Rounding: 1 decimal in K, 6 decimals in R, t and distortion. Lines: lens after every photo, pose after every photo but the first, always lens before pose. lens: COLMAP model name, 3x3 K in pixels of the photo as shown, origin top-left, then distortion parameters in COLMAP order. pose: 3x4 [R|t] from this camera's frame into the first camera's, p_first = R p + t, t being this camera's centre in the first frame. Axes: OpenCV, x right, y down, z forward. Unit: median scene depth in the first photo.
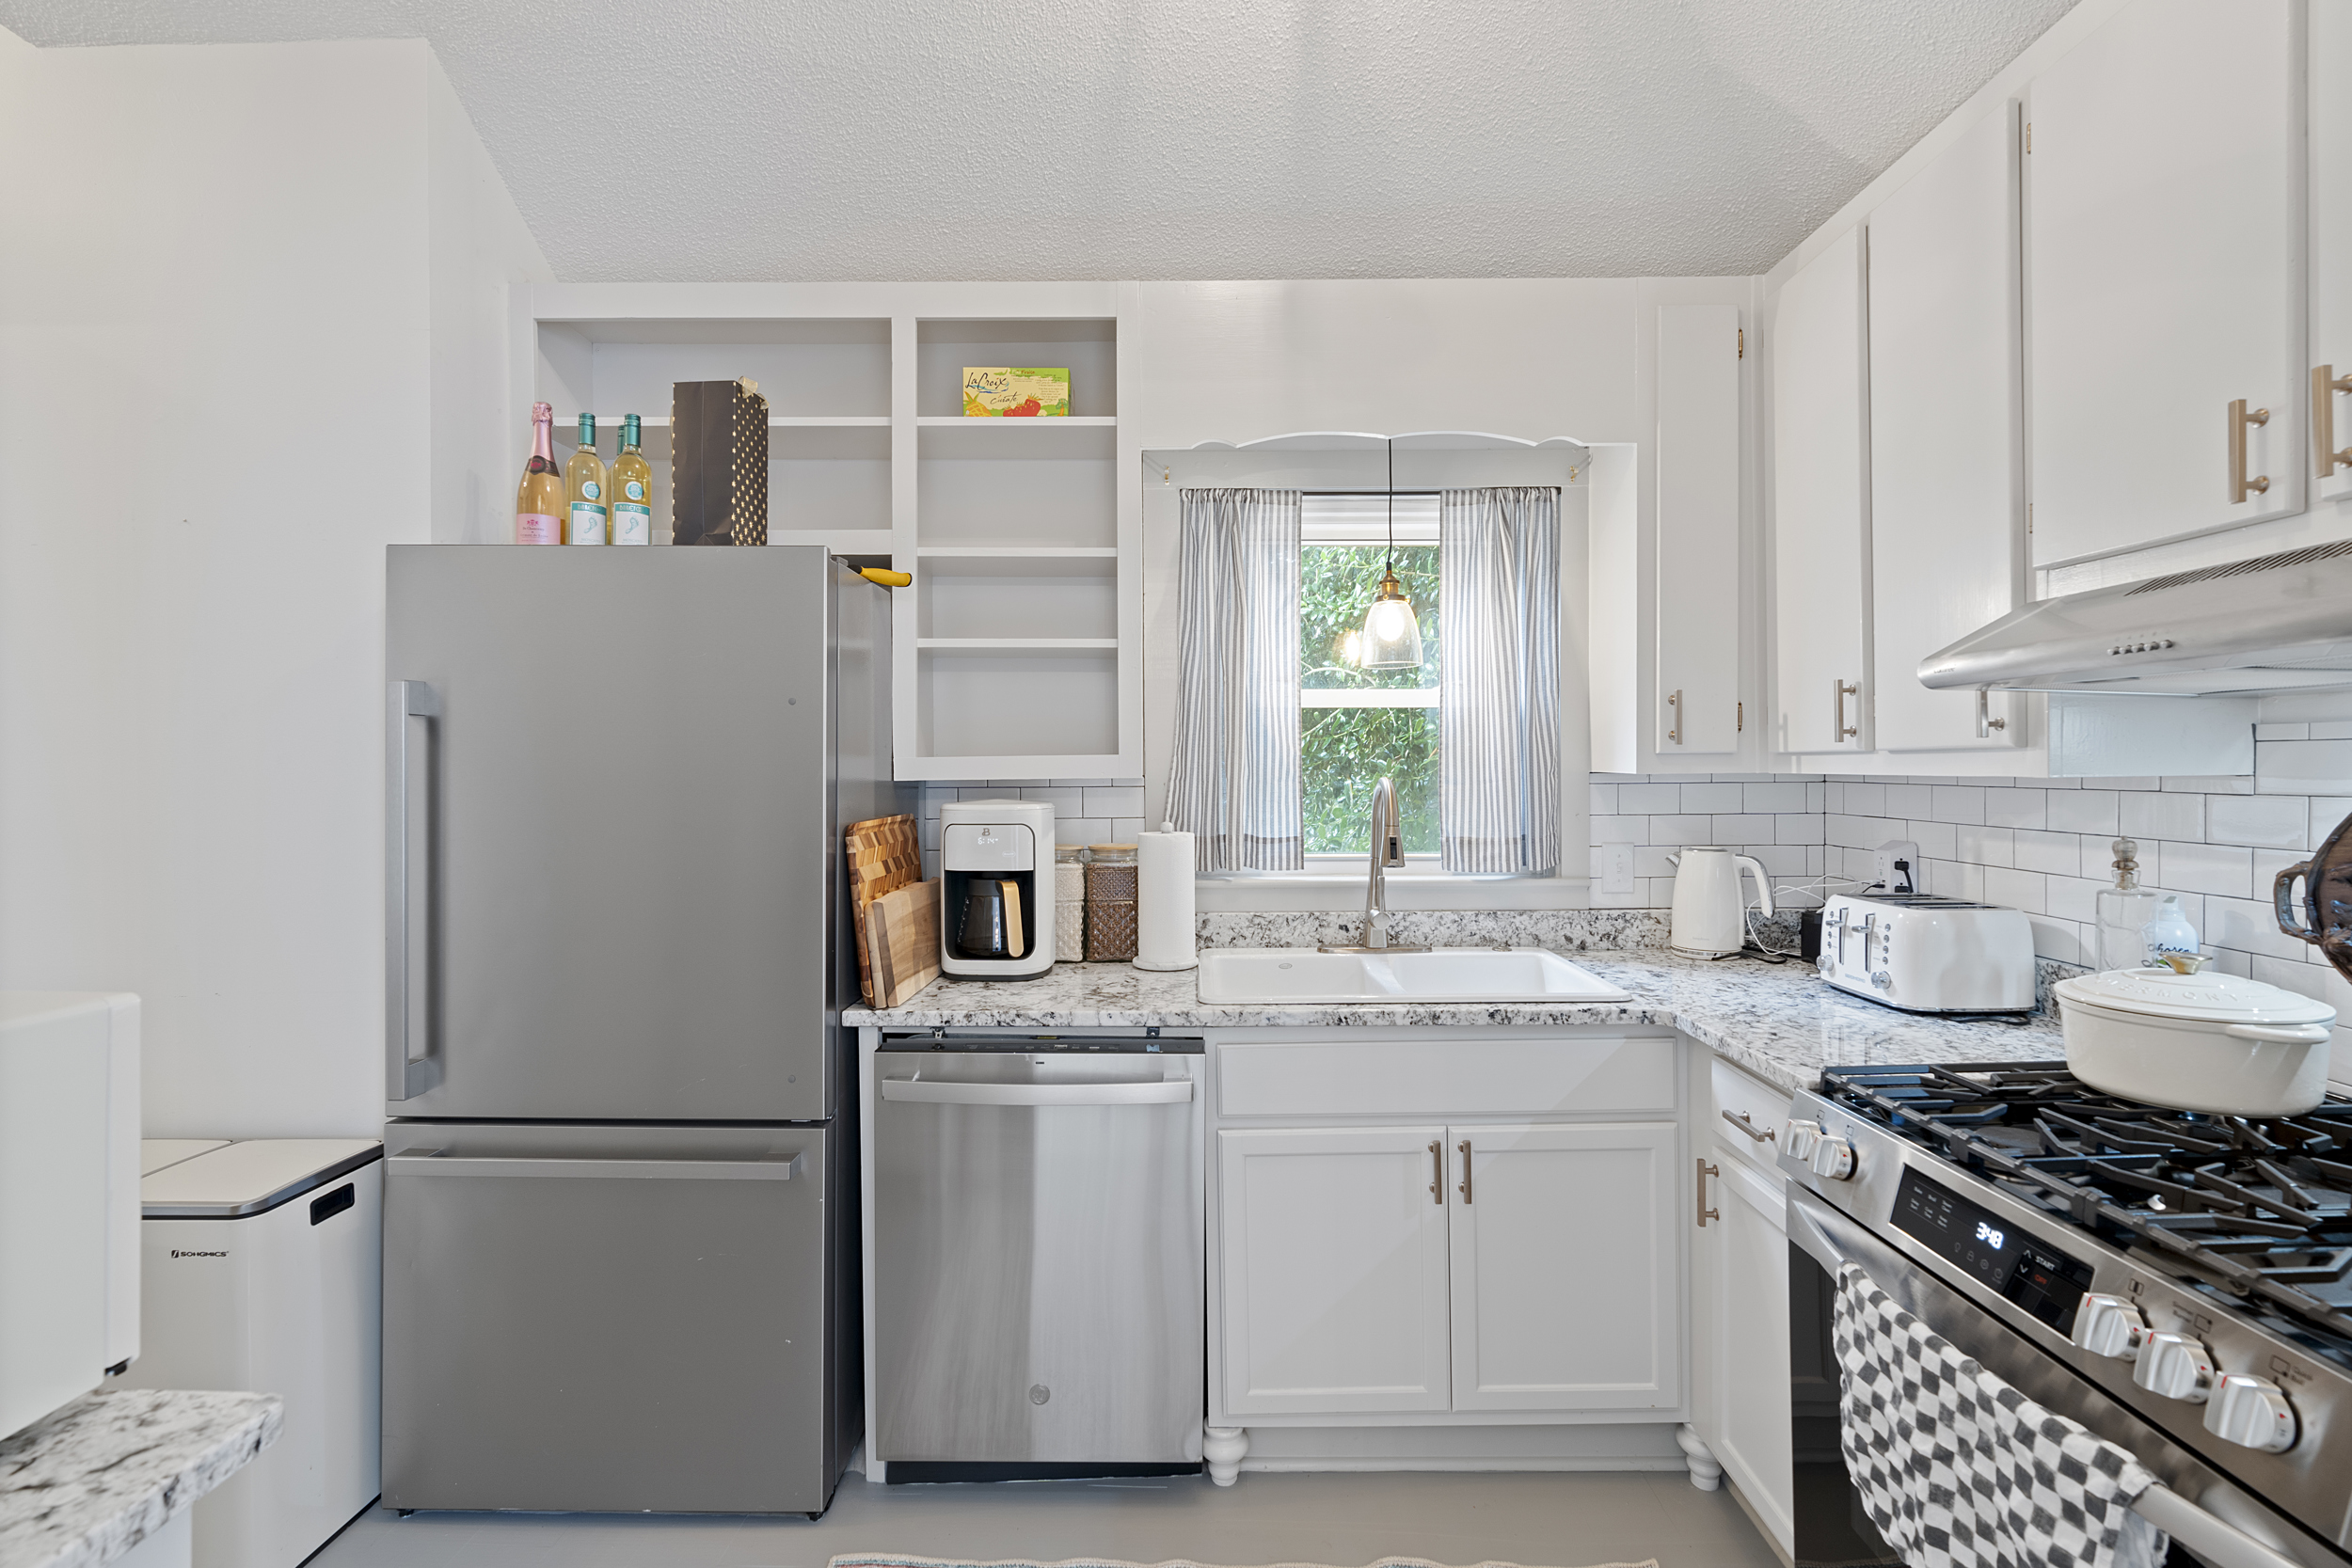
lens RADIAL K [[1053.2, 0, 1181.9], [0, 1053.2, 775.8], [0, 0, 1]] dist [-0.011919, 0.000049]
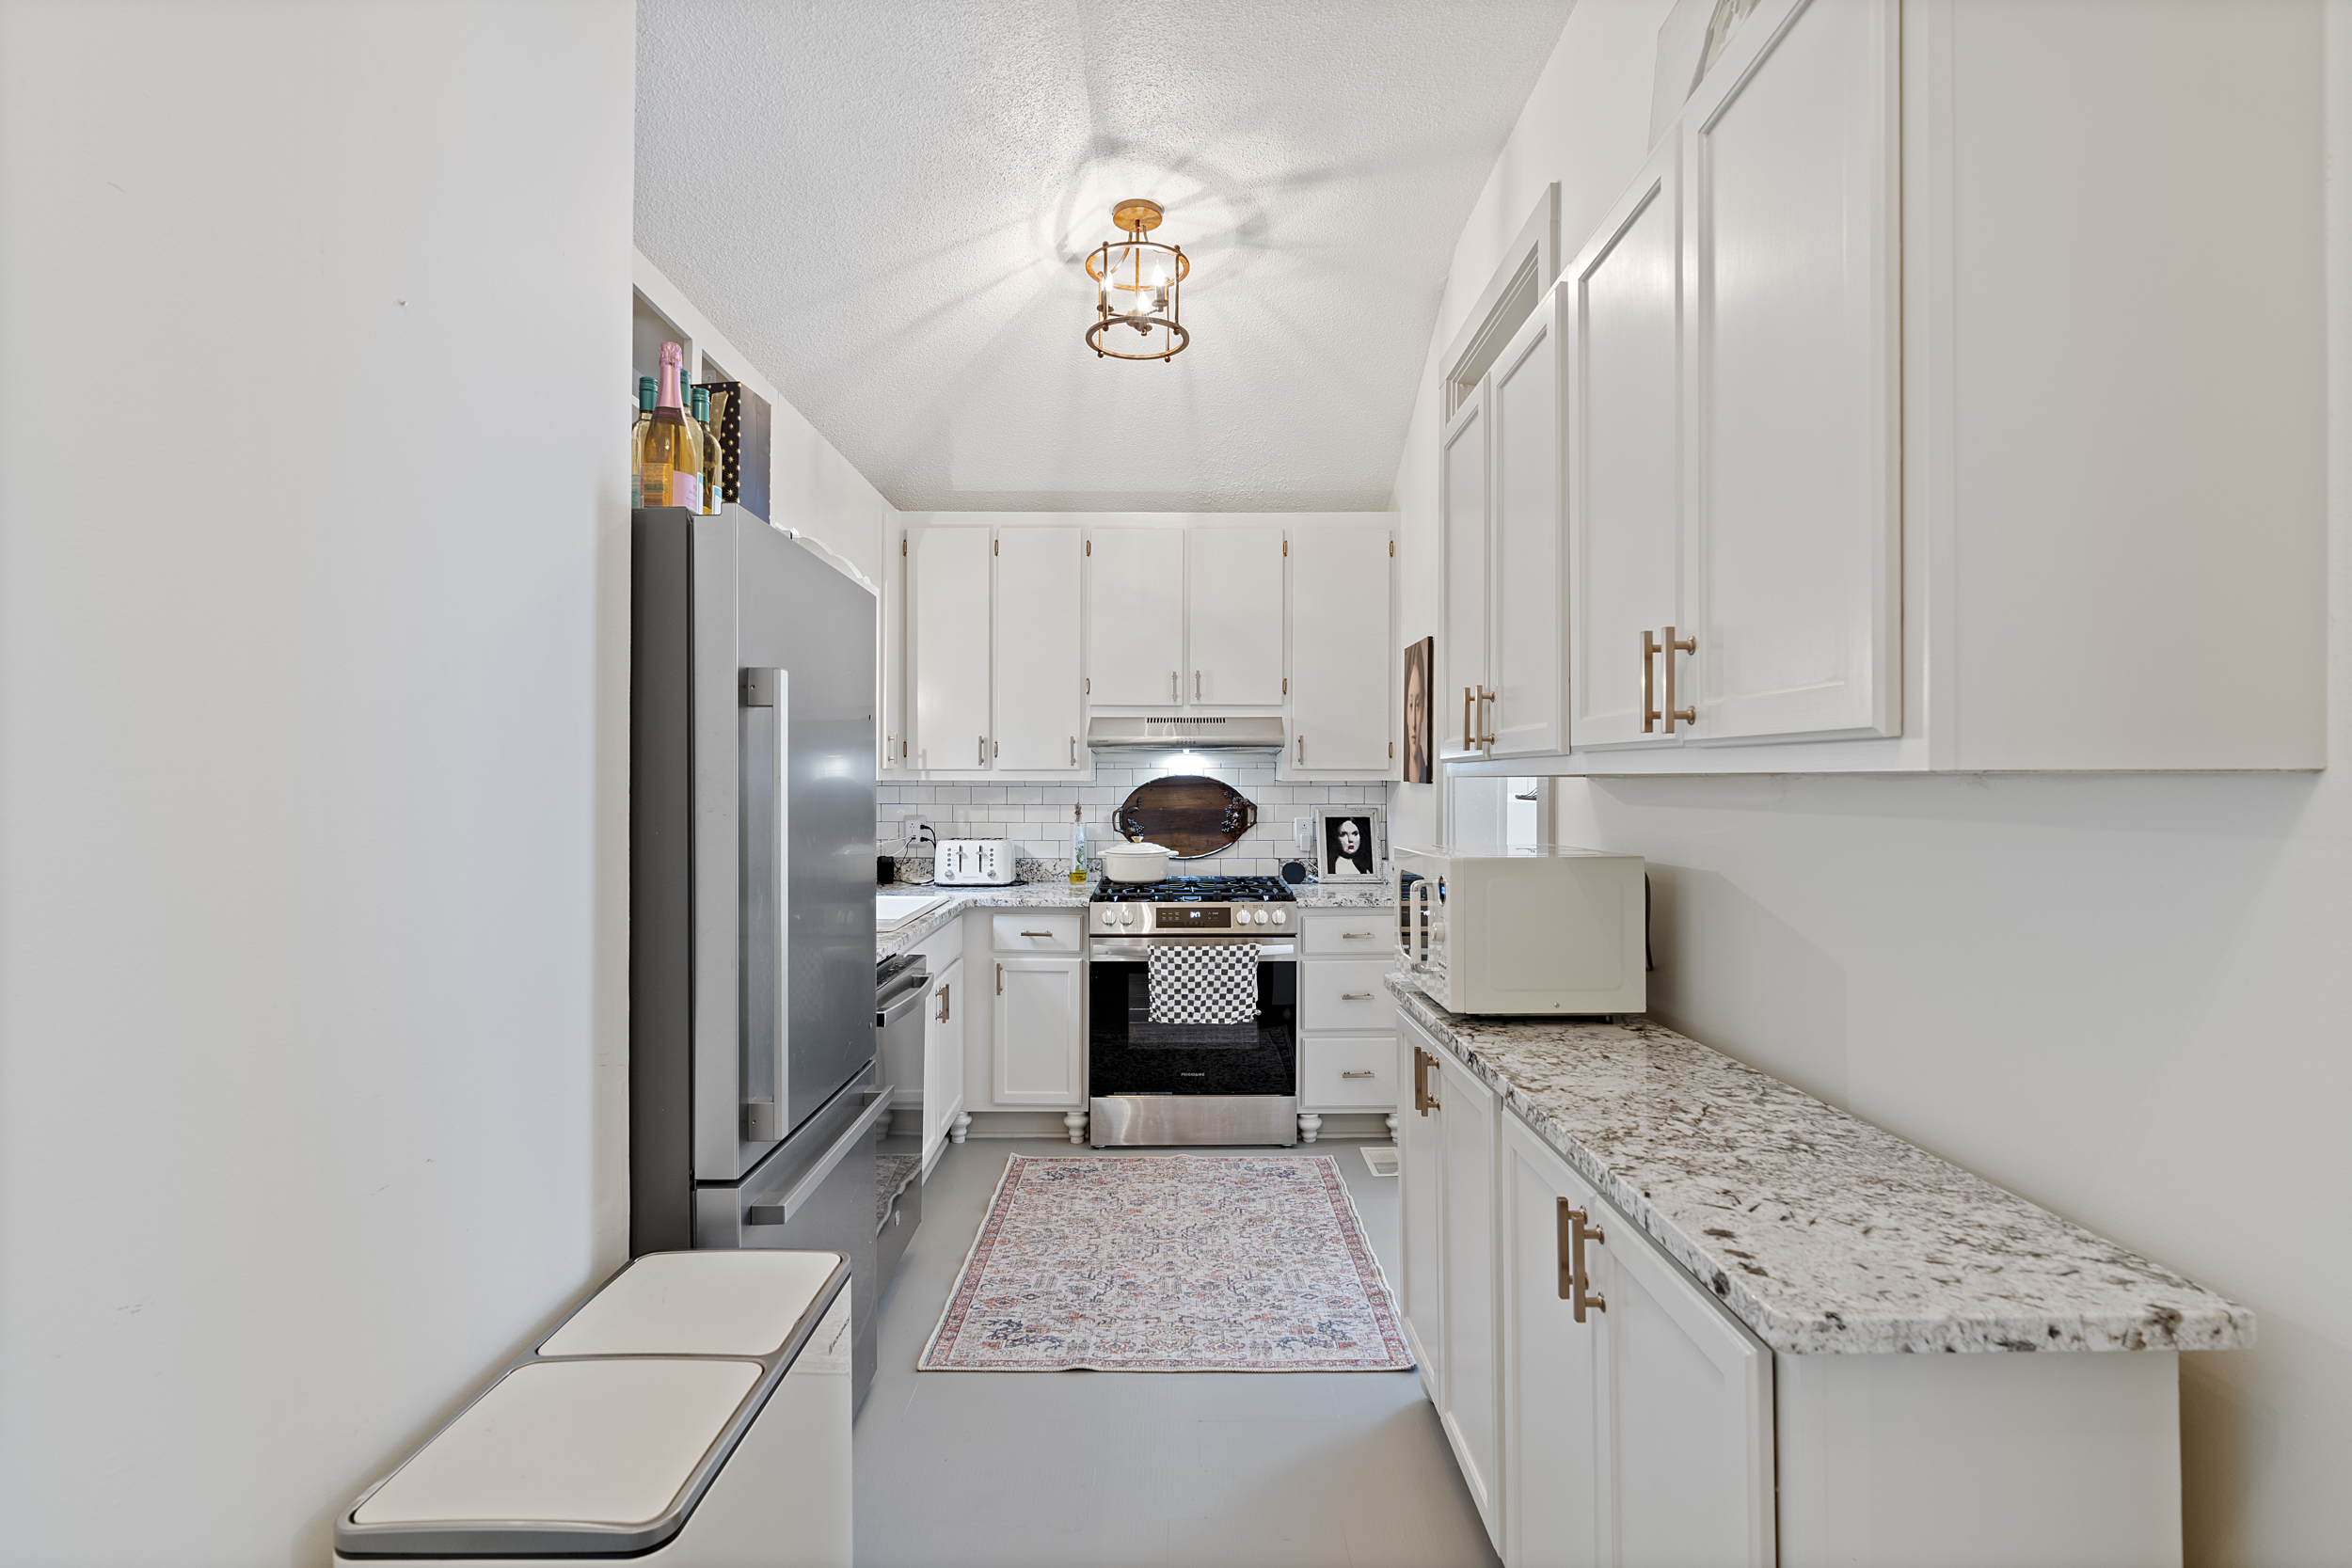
lens RADIAL K [[1075.1, 0, 1174.1], [0, 1075.1, 773.4], [0, 0, 1]] dist [-0.000475, 0.000582]
pose [[-0.013520, 0.009681, 0.999862, -1.314574], [0.005822, 0.999937, -0.009603, 0.006722], [-0.999892, 0.005691, -0.013576, 0.535258]]
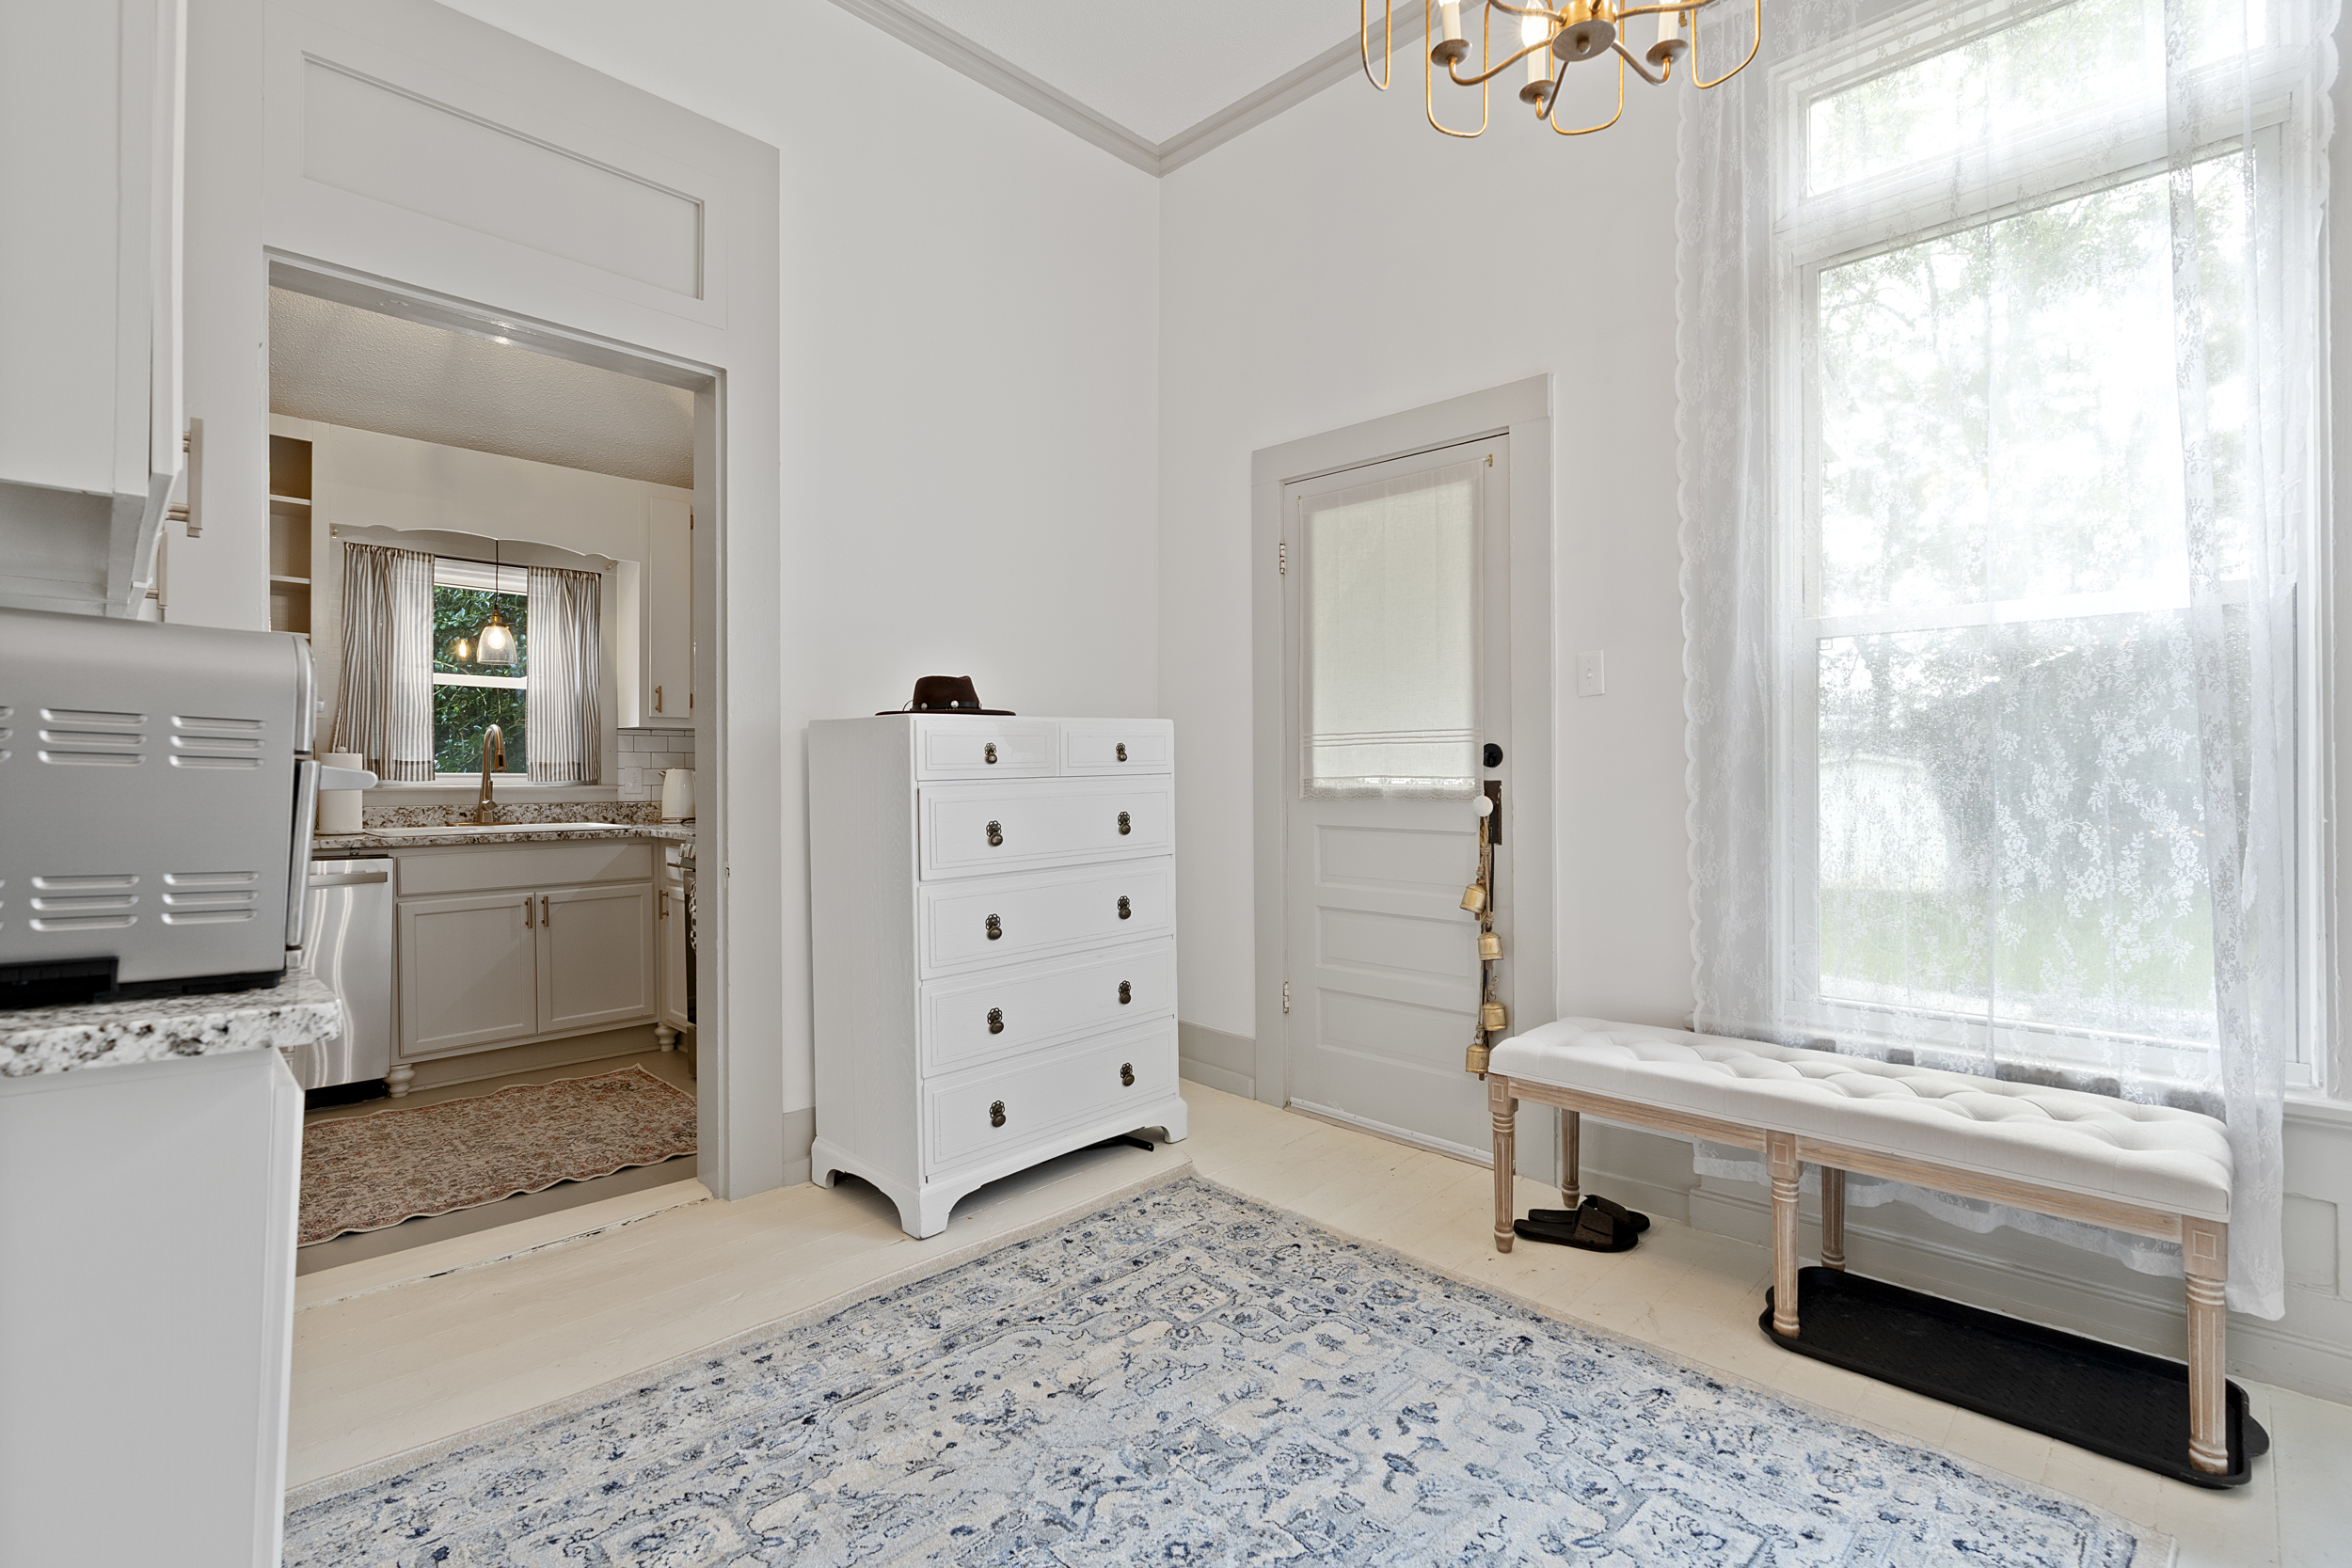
lens RADIAL K [[1075.1, 0, 1174.1], [0, 1075.1, 773.4], [0, 0, 1]] dist [-0.000475, 0.000582]
pose [[0.692623, 0.005238, 0.721281, -0.332262], [0.002663, 0.999948, -0.009819, 0.107582], [-0.721295, 0.008722, 0.692573, -1.130037]]
